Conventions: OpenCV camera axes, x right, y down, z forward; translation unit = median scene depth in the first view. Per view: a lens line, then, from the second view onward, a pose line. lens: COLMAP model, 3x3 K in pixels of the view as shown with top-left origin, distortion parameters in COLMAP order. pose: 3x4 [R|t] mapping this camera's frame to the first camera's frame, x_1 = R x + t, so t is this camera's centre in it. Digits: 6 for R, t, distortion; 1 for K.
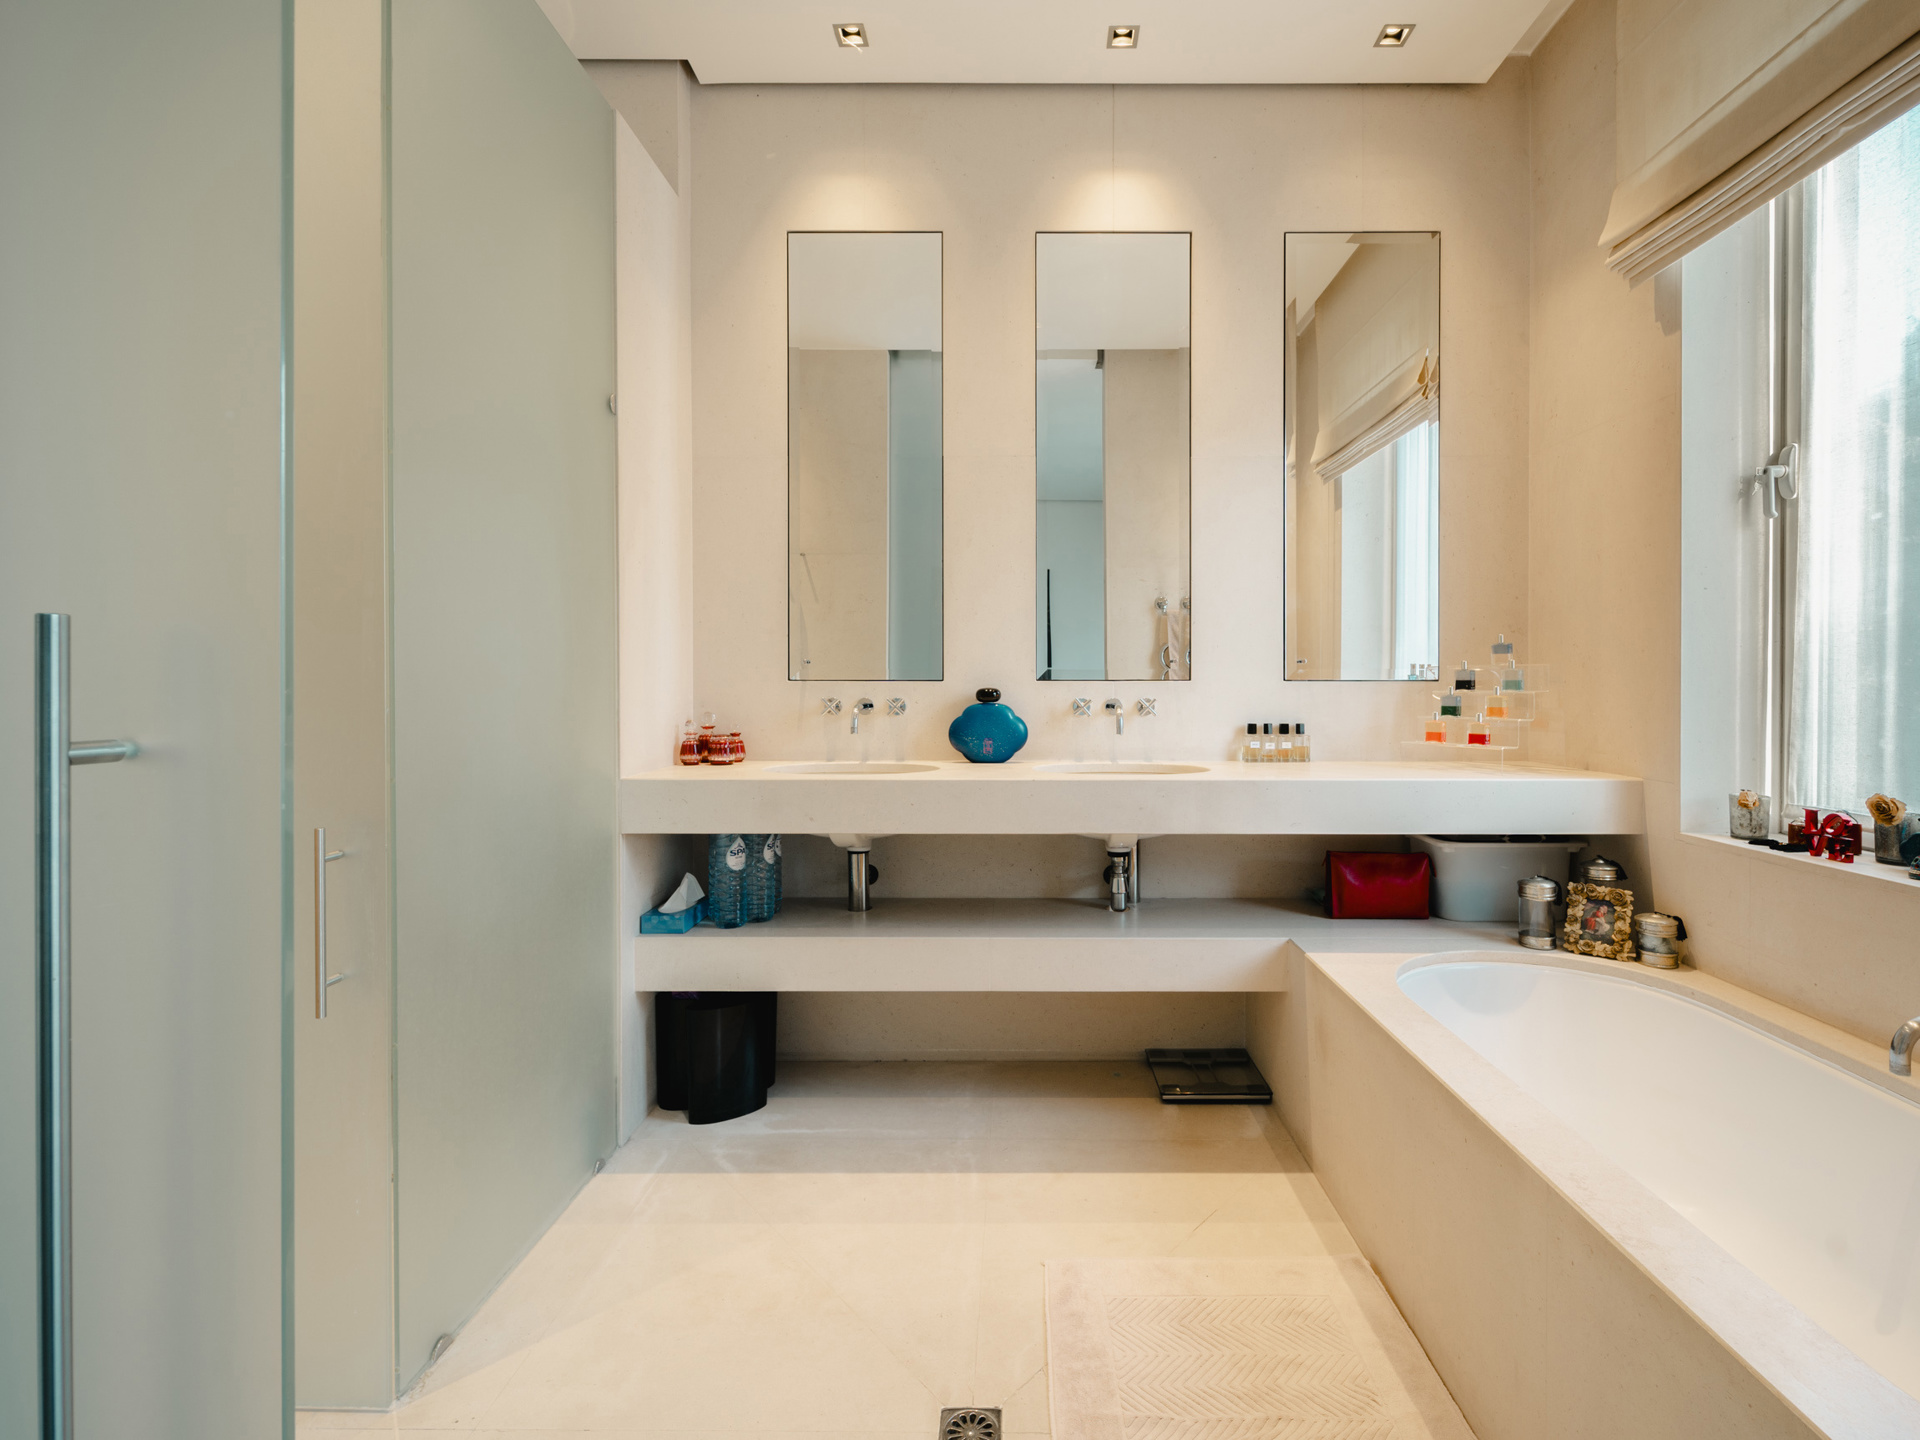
lens RADIAL K [[867.9, 0, 965.1], [0, 867.9, 678.7], [0, 0, 1]] dist [-0.012222, -0.001350]
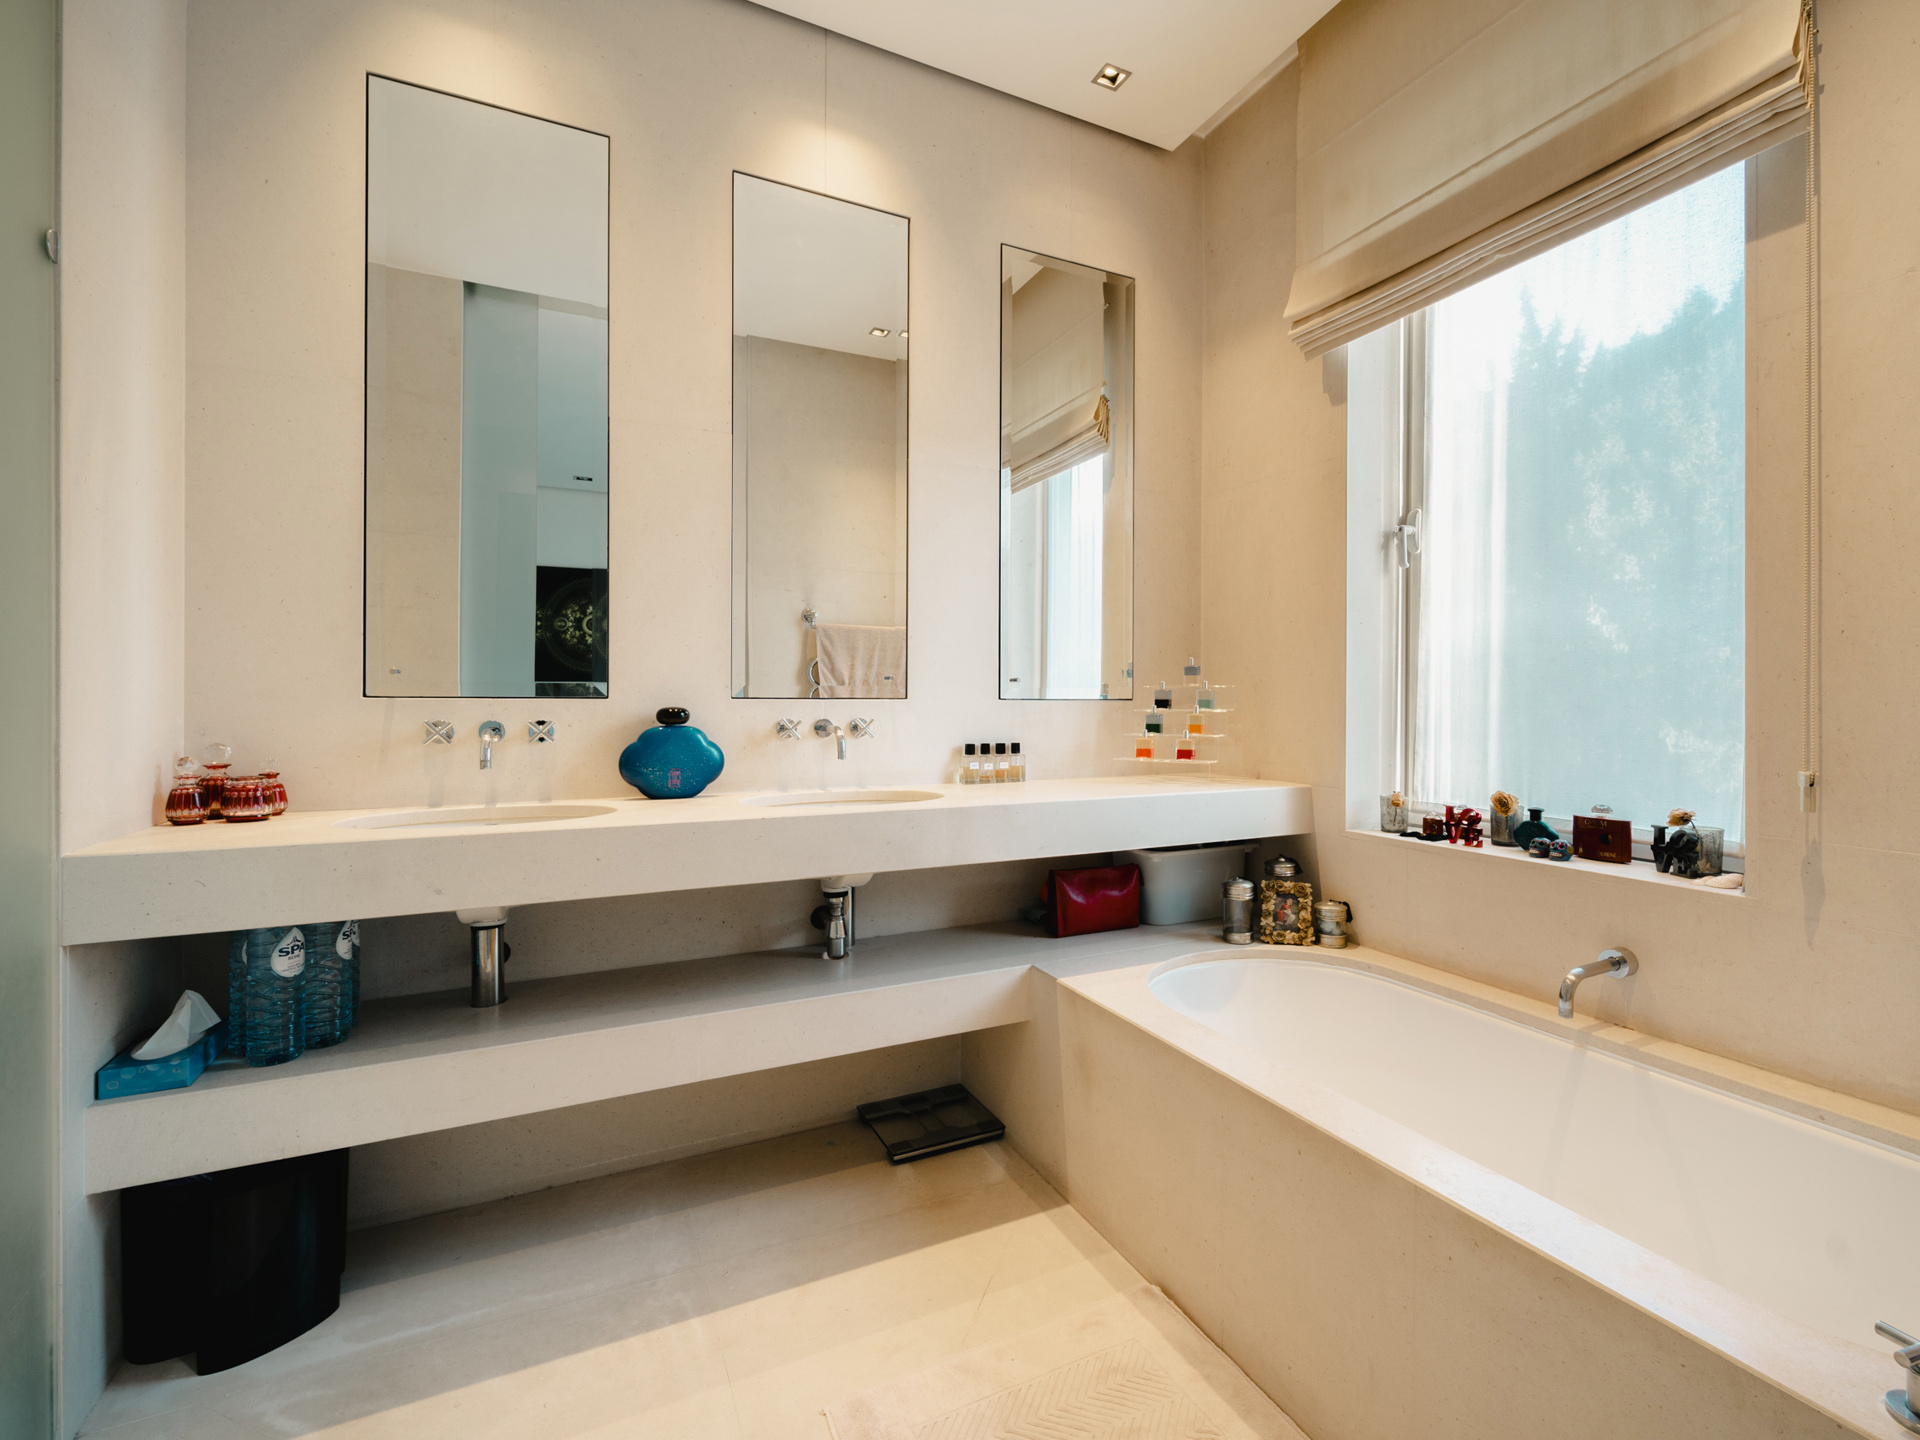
lens RADIAL K [[864.0, 0, 964.2], [0, 864.0, 692.3], [0, 0, 1]] dist [-0.001524, -0.005163]
pose [[0.870928, 0.006207, 0.491372, -0.147754], [-0.004727, 0.999980, -0.004253, -0.001269], [-0.491389, 0.001382, 0.870939, 0.166600]]
